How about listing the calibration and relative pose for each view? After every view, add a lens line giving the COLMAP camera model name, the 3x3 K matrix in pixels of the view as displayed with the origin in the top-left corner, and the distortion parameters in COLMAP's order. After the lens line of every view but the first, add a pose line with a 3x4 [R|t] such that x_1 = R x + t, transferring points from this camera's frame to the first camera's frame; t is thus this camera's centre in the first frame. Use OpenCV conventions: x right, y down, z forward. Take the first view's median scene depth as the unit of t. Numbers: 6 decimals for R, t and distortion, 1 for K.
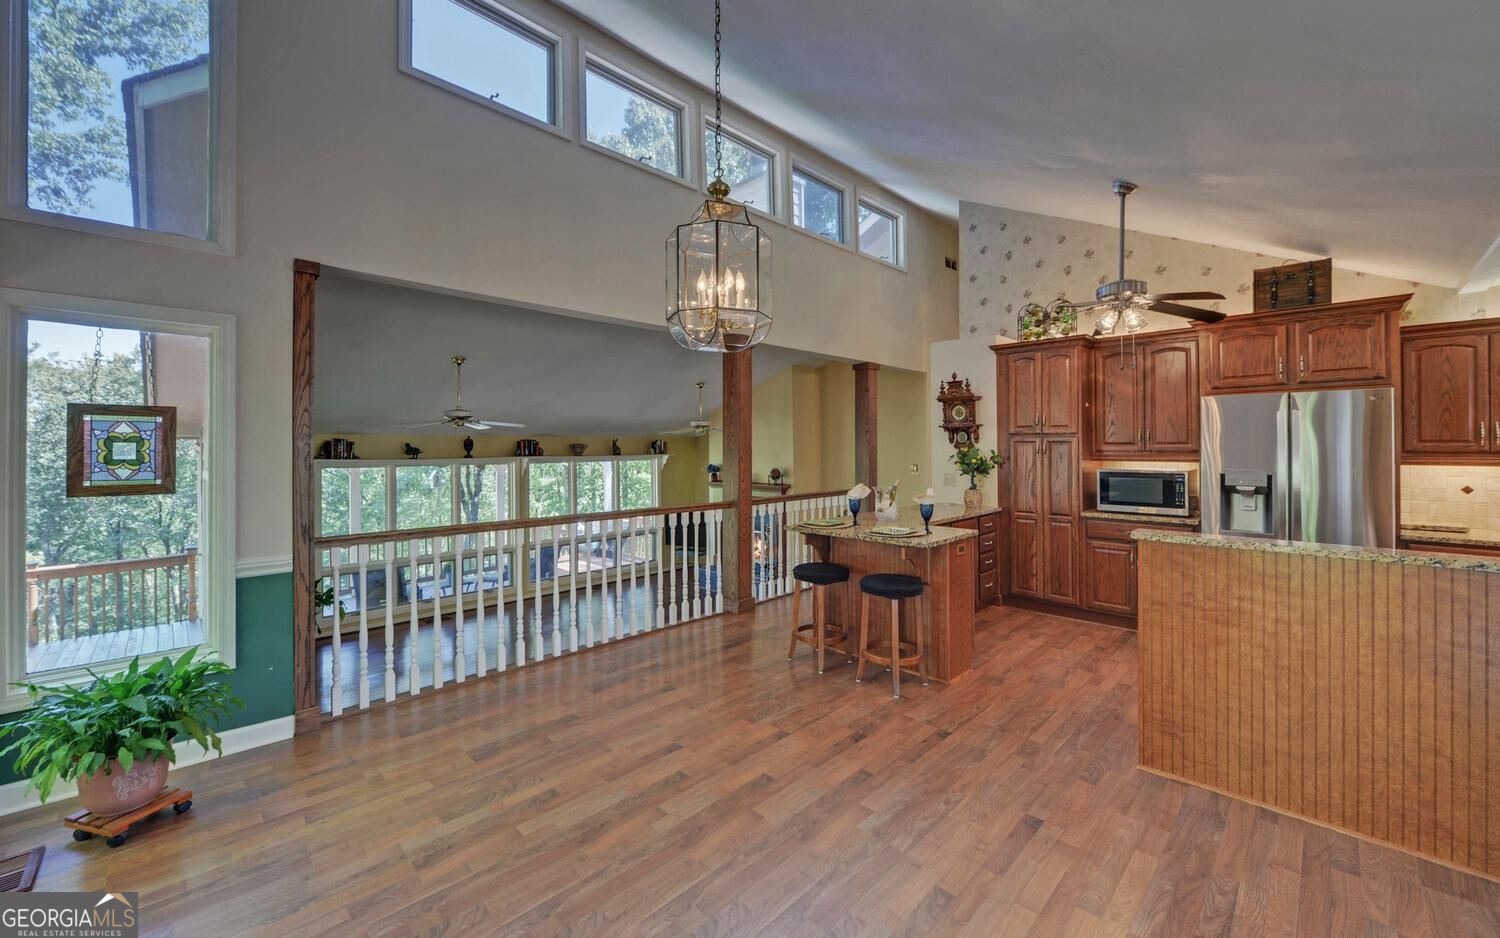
lens RADIAL K [[603.1, 0, 751.1], [0, 603.1, 445.8], [0, 0, 1]] dist [-0.000944, -0.000316]
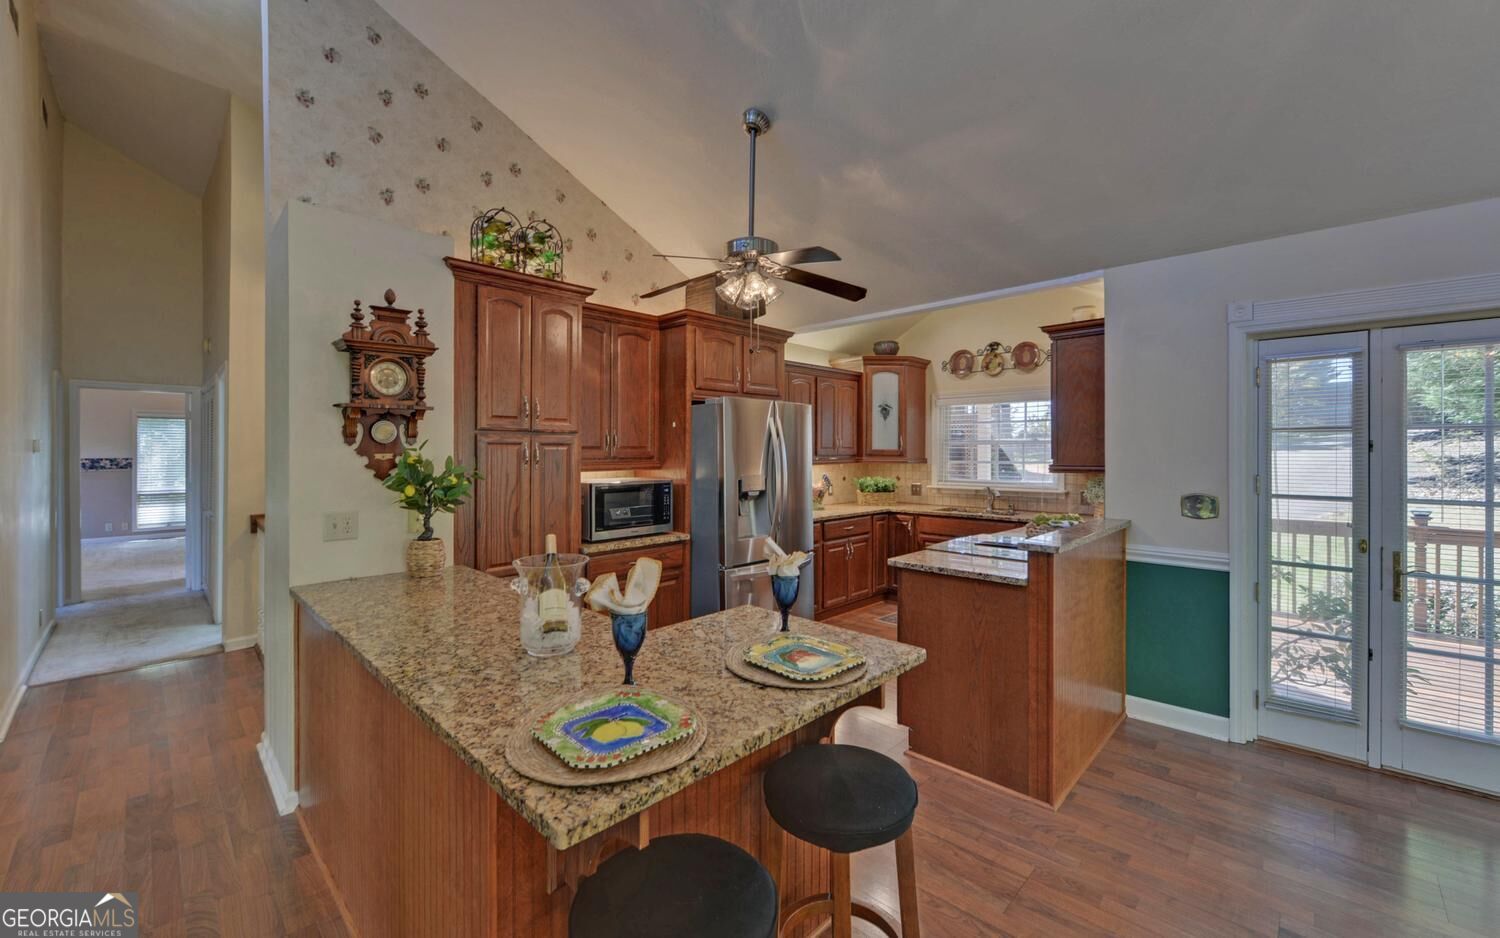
lens RADIAL K [[603.1, 0, 740.4], [0, 603.1, 449.1], [0, 0, 1]] dist [-0.000944, -0.000316]
pose [[-0.013059, 0.009065, 0.999874, -0.142440], [0.003444, 0.999953, -0.009020, 0.005859], [-0.999909, 0.003325, -0.013090, 0.871488]]
